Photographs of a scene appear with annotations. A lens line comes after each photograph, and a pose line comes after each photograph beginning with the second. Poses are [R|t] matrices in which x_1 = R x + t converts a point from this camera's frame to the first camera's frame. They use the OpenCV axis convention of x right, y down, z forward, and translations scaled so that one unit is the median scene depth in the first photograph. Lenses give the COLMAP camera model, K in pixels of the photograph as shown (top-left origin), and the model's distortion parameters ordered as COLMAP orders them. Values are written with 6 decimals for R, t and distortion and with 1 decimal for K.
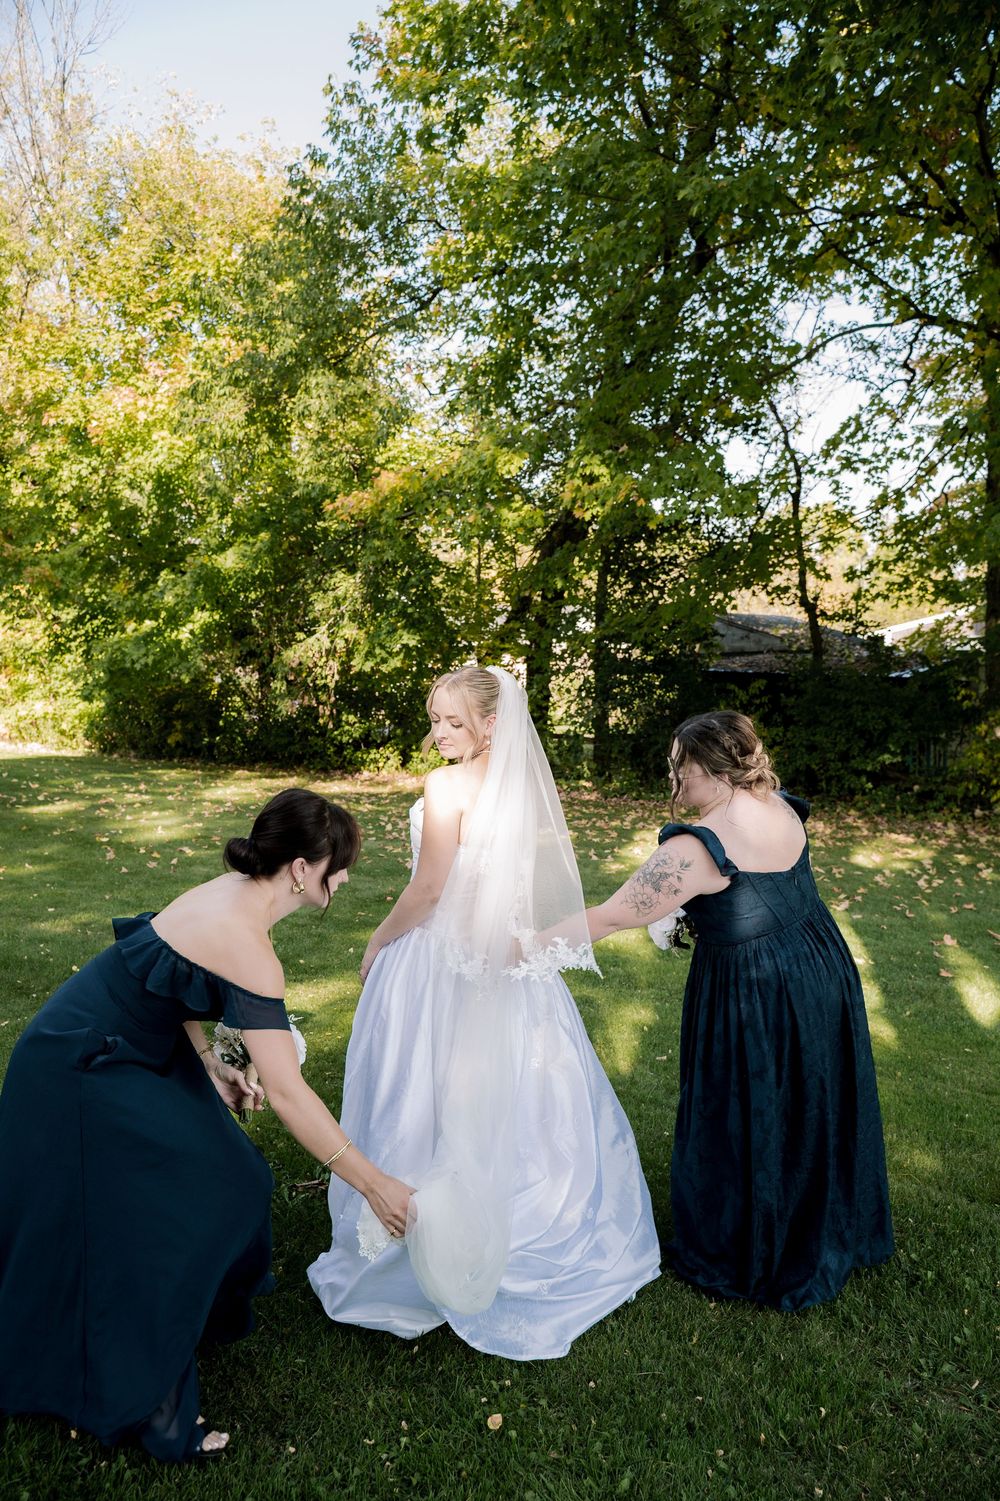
lens RADIAL K [[1245.7, 0, 495.3], [0, 1245.7, 742.1], [0, 0, 1]] dist [-0.018175, 0.016892]
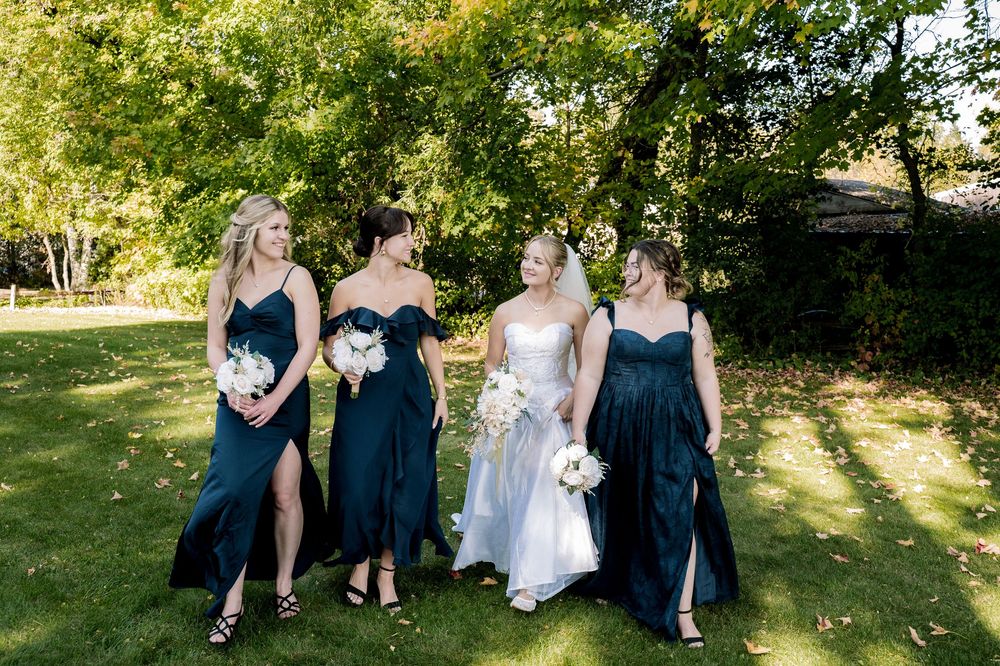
lens RADIAL K [[1016.6, 0, 504.5], [0, 1016.6, 329.3], [0, 0, 1]] dist [0.013590, 0.000000]
pose [[0.997261, -0.010638, -0.073193, -0.008158], [0.012849, 0.999473, 0.029814, -0.007192], [0.072837, -0.030673, 0.996872, 0.208128]]
